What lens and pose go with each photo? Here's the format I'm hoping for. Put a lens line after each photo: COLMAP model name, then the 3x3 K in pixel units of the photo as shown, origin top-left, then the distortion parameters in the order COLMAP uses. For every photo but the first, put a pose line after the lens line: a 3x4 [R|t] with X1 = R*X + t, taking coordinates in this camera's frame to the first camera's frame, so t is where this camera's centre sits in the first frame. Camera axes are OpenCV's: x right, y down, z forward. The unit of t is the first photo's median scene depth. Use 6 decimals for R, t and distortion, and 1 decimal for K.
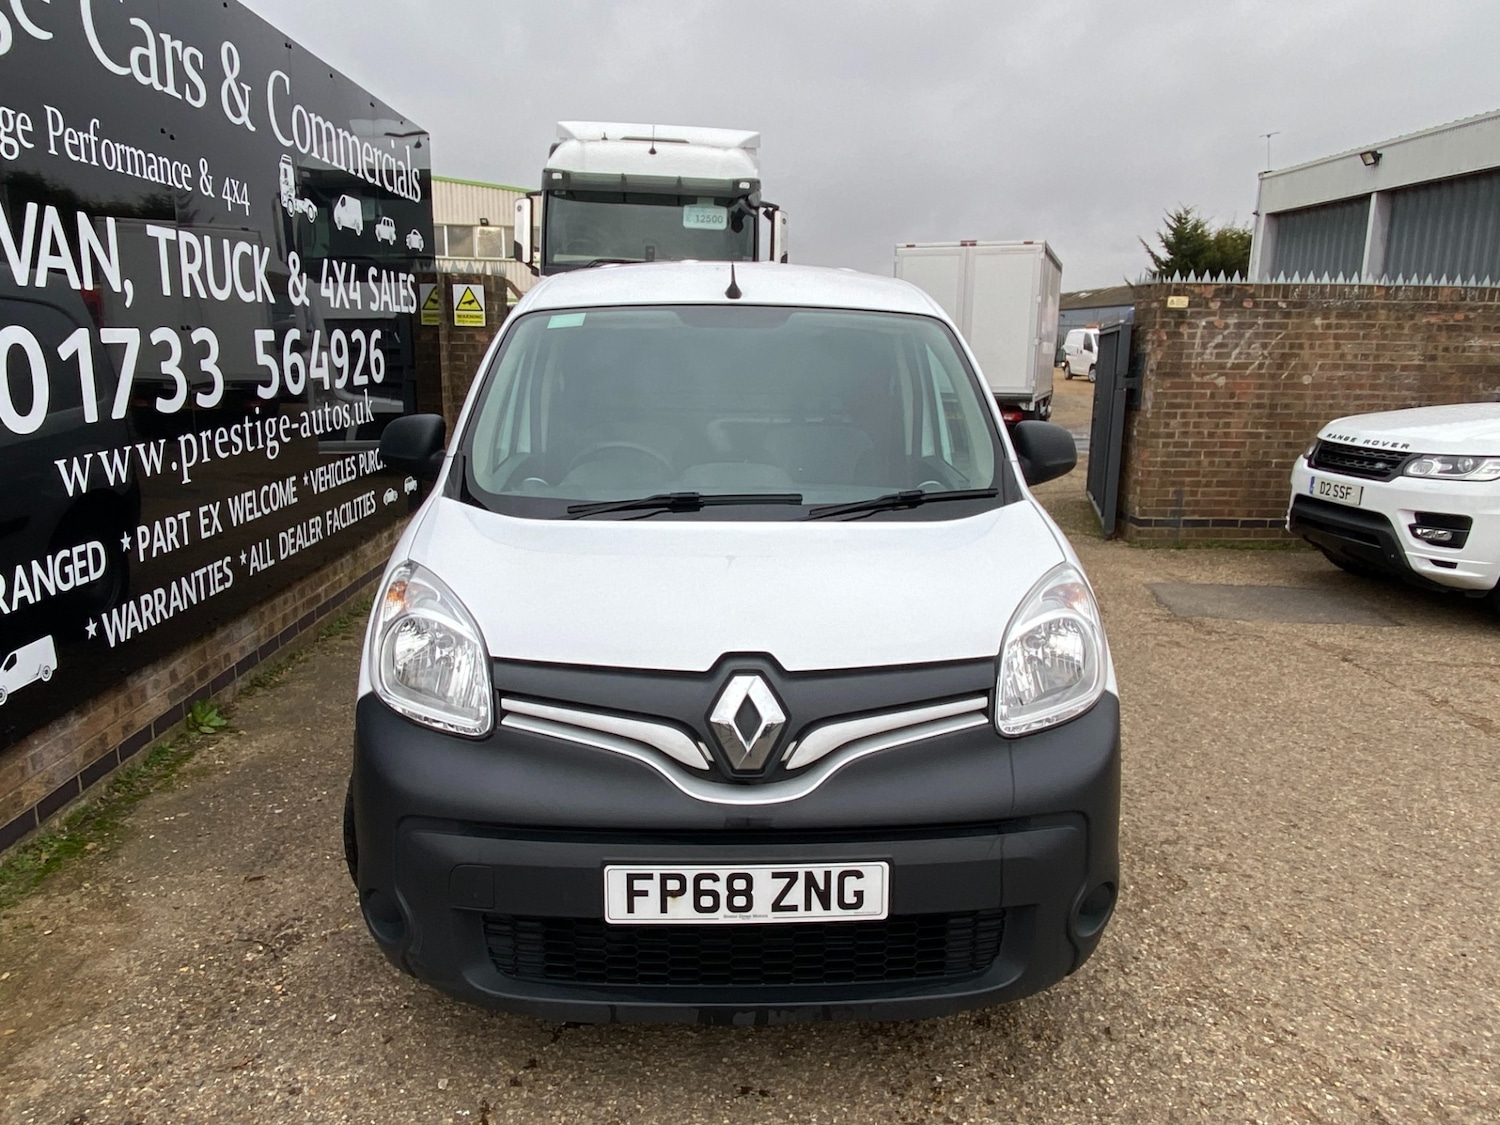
lens RADIAL K [[1066.2, 0, 739.9], [0, 1066.2, 567.4], [0, 0, 1]] dist [0.064726, -0.074259]
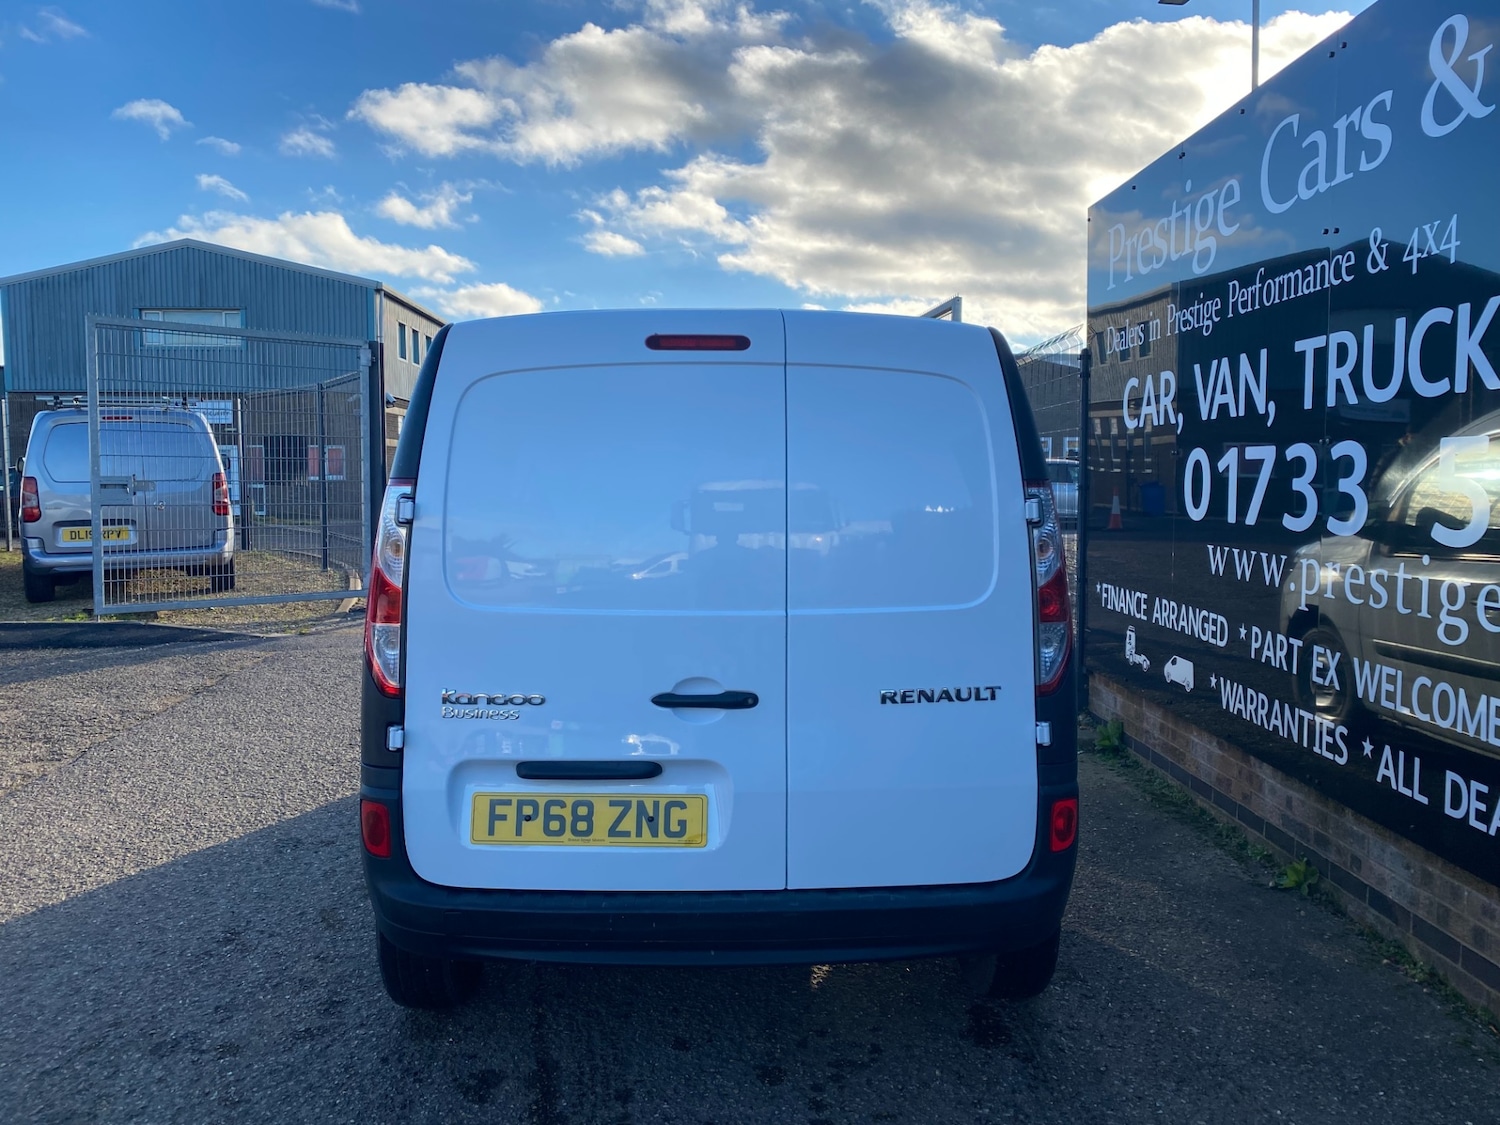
lens RADIAL K [[1144.0, 0, 743.8], [0, 1144.0, 552.9], [0, 0, 1]] dist [0.020199, -0.007498]
pose [[-0.999884, -0.015099, 0.001911, -0.039273], [-0.013955, 0.959664, 0.280803, -0.353704], [-0.006074, 0.280744, -0.959764, 1.742037]]
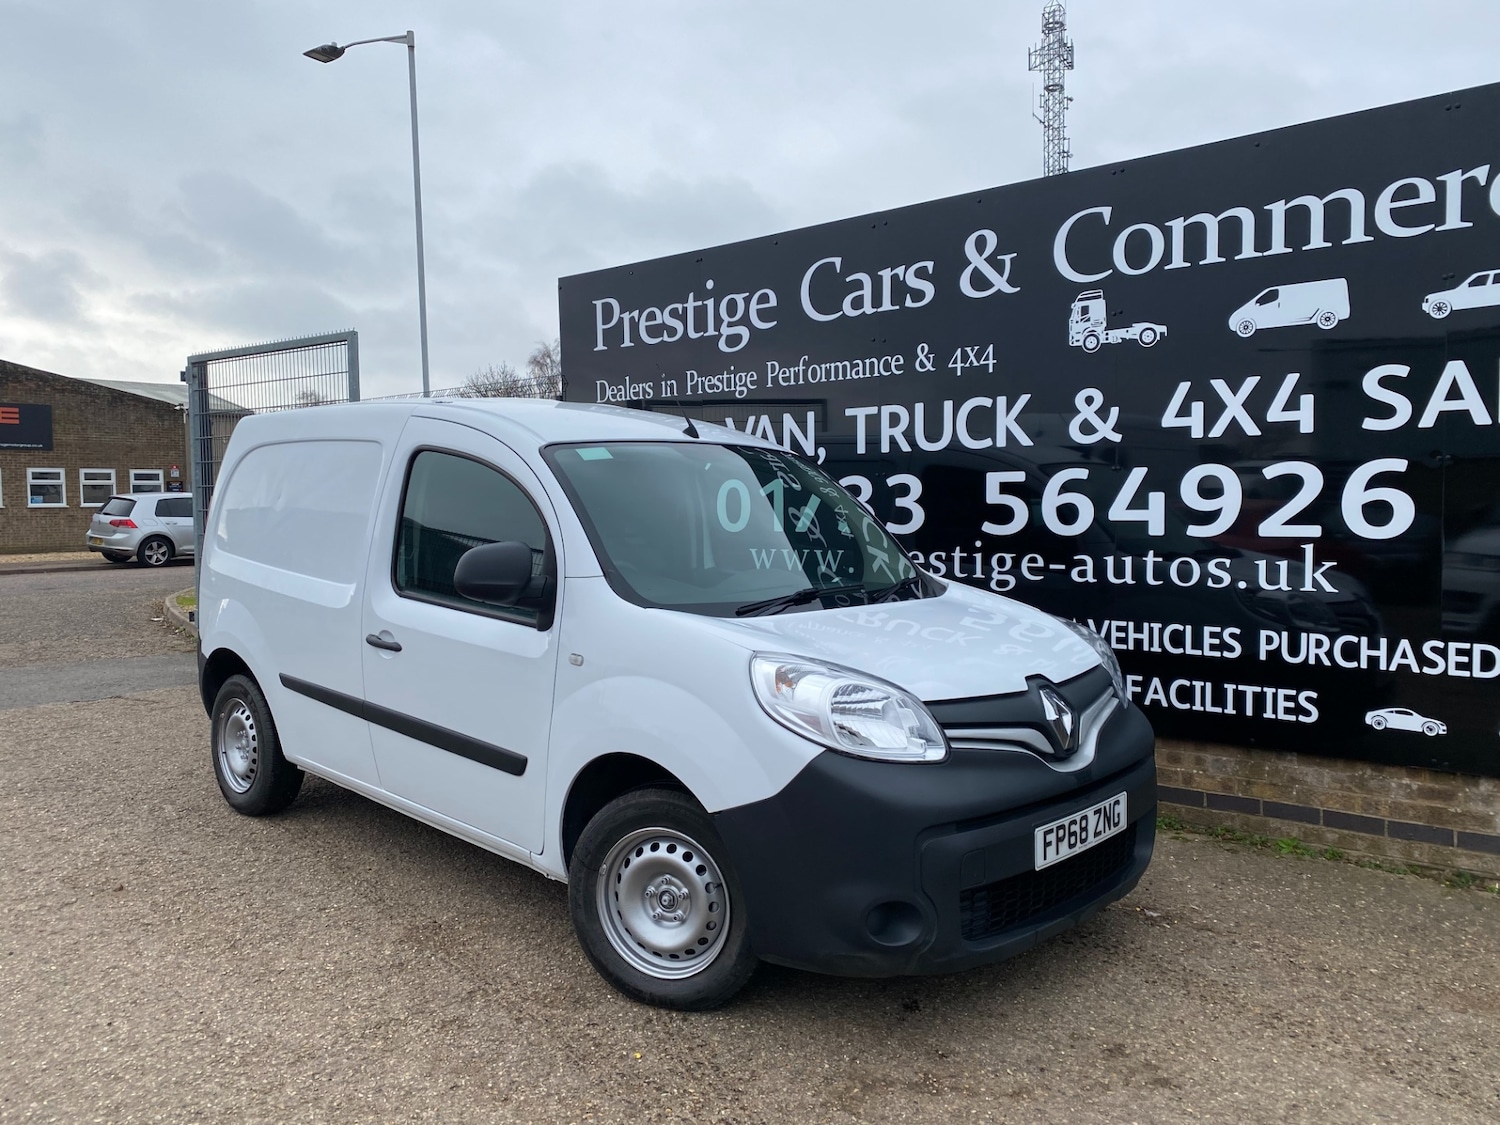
lens RADIAL K [[1127.5, 0, 757.8], [0, 1127.5, 571.6], [0, 0, 1]] dist [0.081055, -0.118625]
pose [[-0.664341, 0.032670, -0.746715, 0.598475], [-0.160760, 0.969417, 0.185439, -0.310625], [0.729936, 0.243237, -0.638772, 1.655242]]
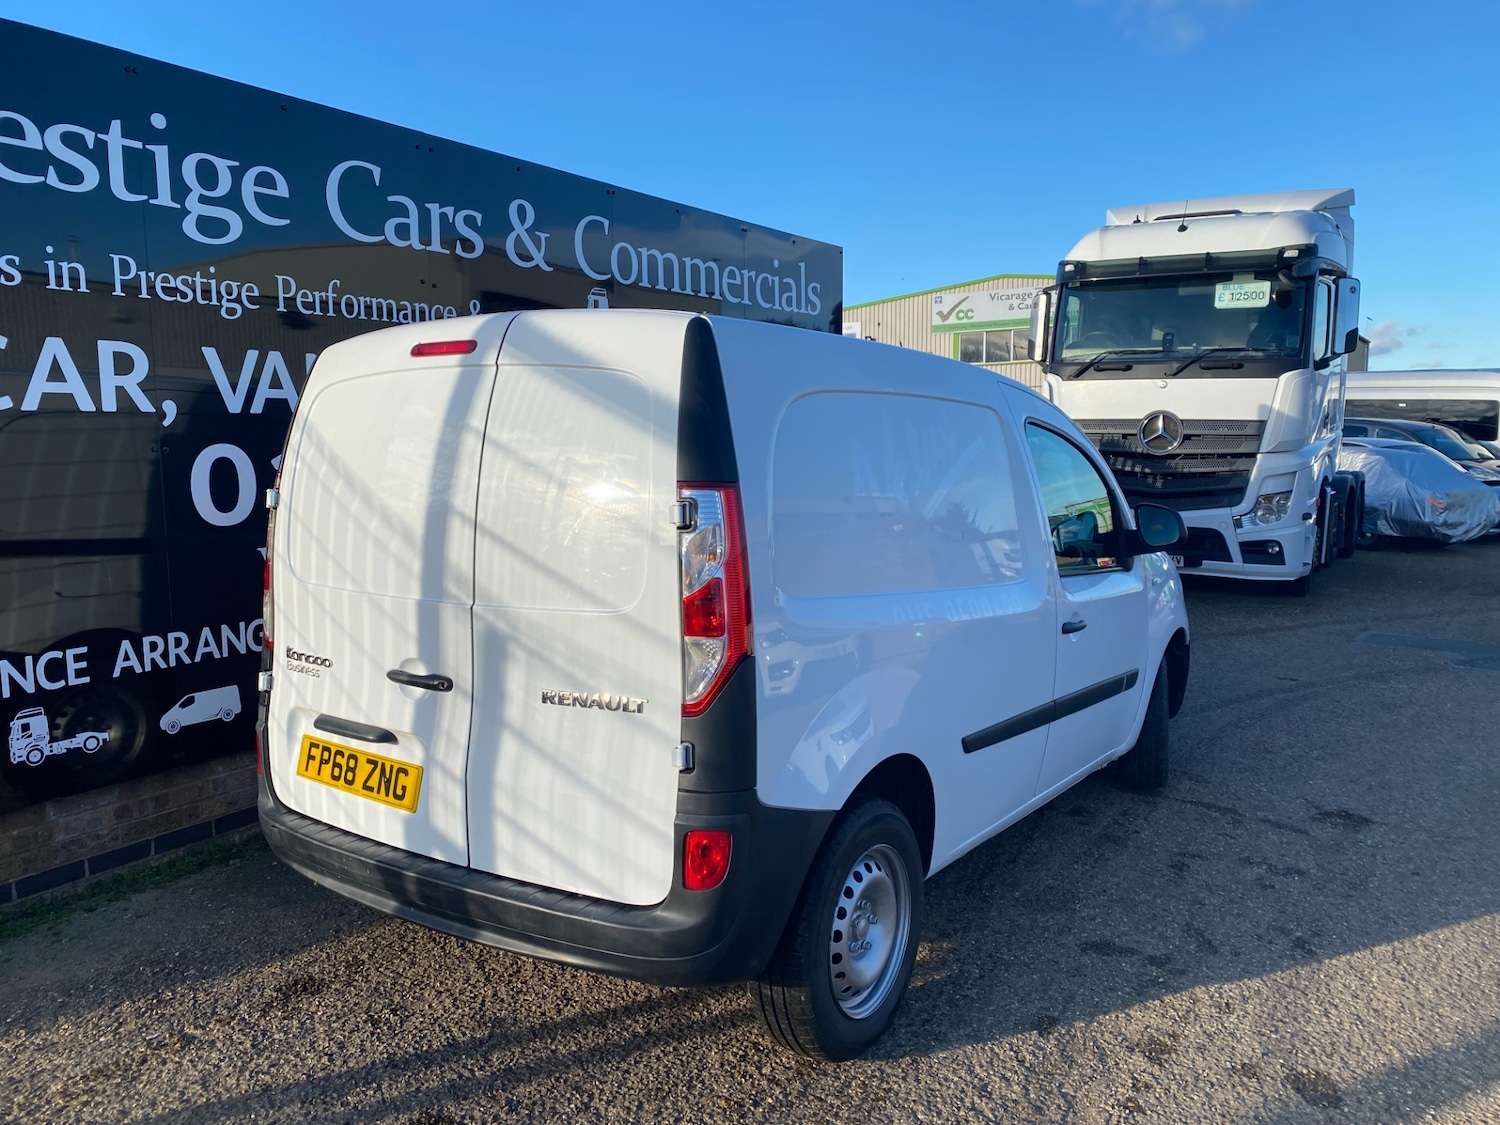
lens RADIAL K [[1132.5, 0, 750.9], [0, 1132.5, 572.8], [0, 0, 1]] dist [0.012734, -0.007050]
pose [[0.821516, 0.044866, -0.568418, 0.436773], [-0.098297, 0.993118, -0.063677, -0.030503], [0.561649, 0.108185, 0.820272, 0.172031]]
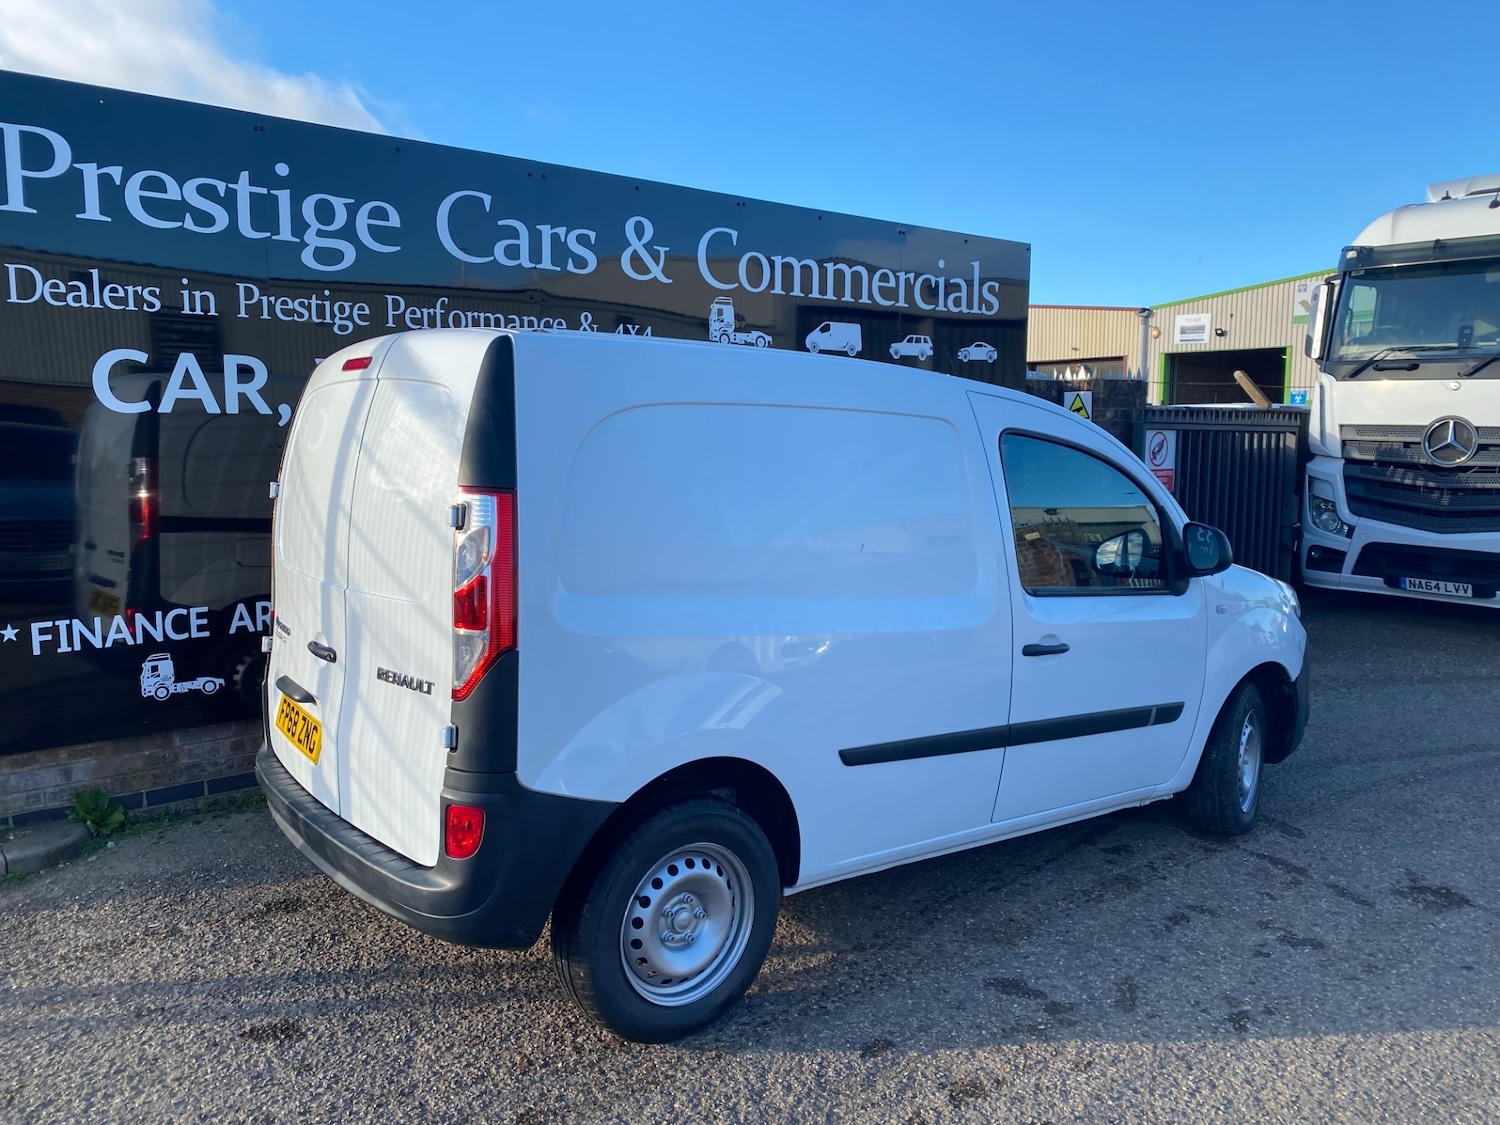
lens RADIAL K [[1132.5, 0, 750.9], [0, 1132.5, 572.8], [0, 0, 1]] dist [0.012734, -0.007050]
pose [[0.605819, 0.085159, -0.791031, 0.664107], [-0.163846, 0.986297, -0.019303, -0.072902], [0.778548, 0.141301, 0.611471, 0.347013]]
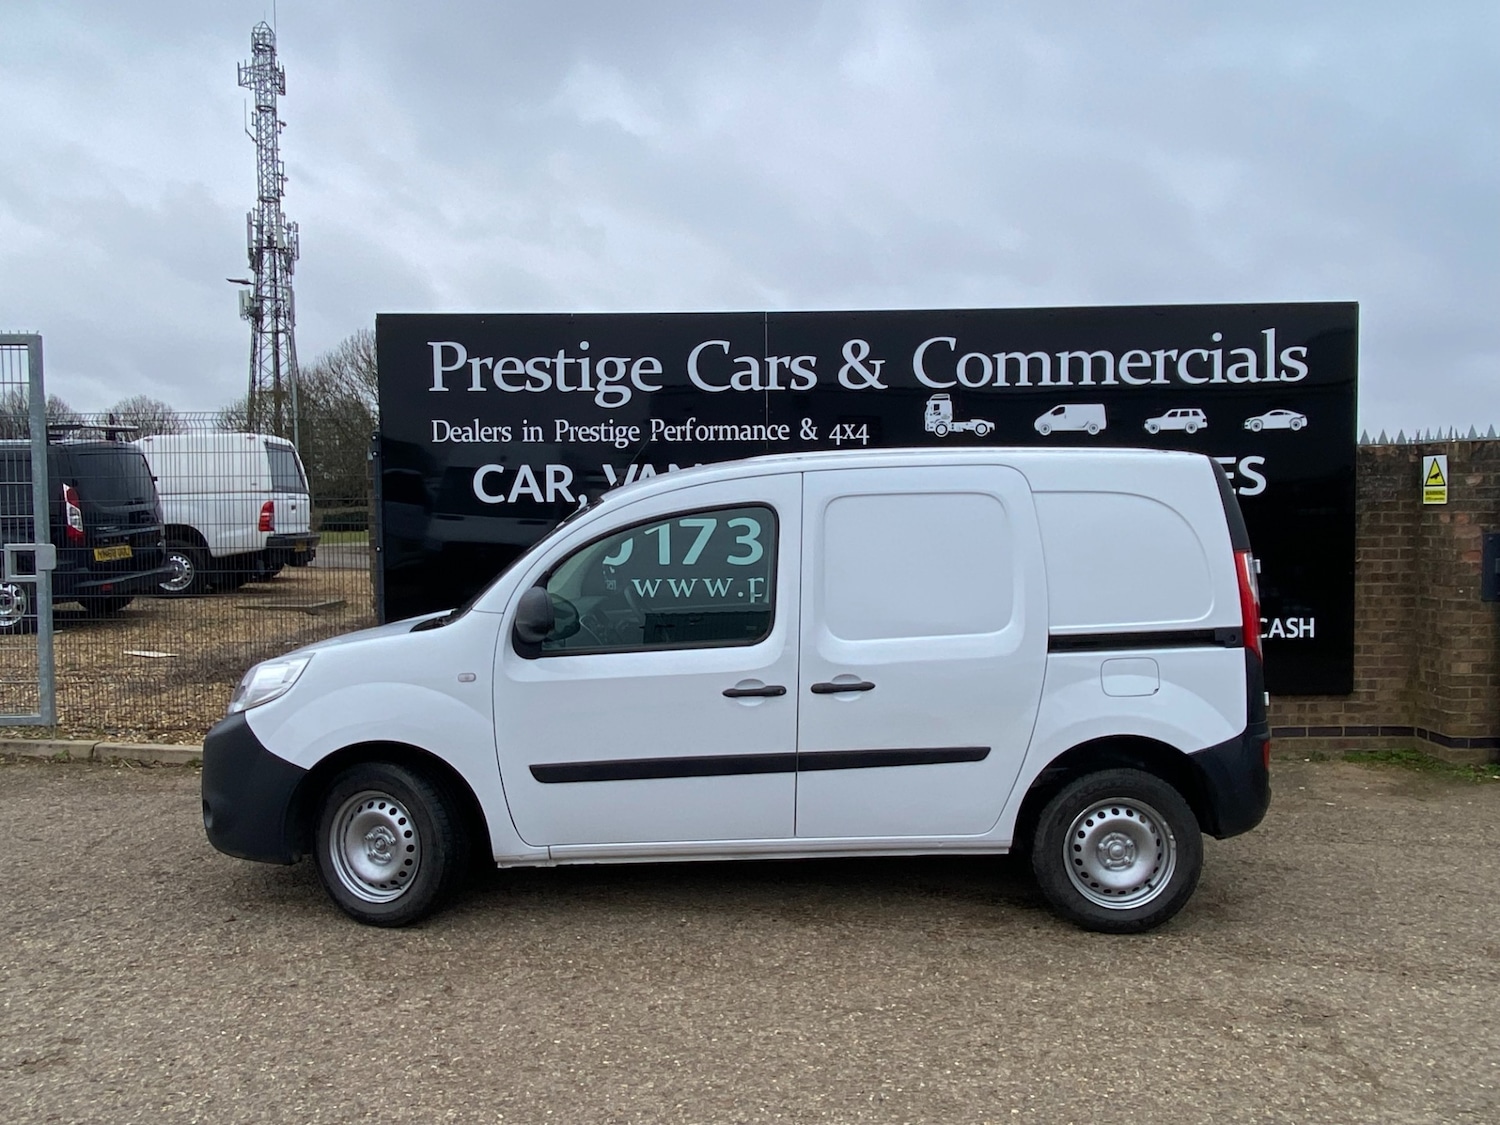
lens RADIAL K [[1051.0, 0, 743.5], [0, 1051.0, 565.5], [0, 0, 1]] dist [0.119507, -0.176885]
pose [[-0.034170, 0.034947, -0.998805, 1.063637], [-0.203619, 0.978183, 0.041192, -0.188446], [0.978454, 0.204783, -0.026308, 0.924508]]
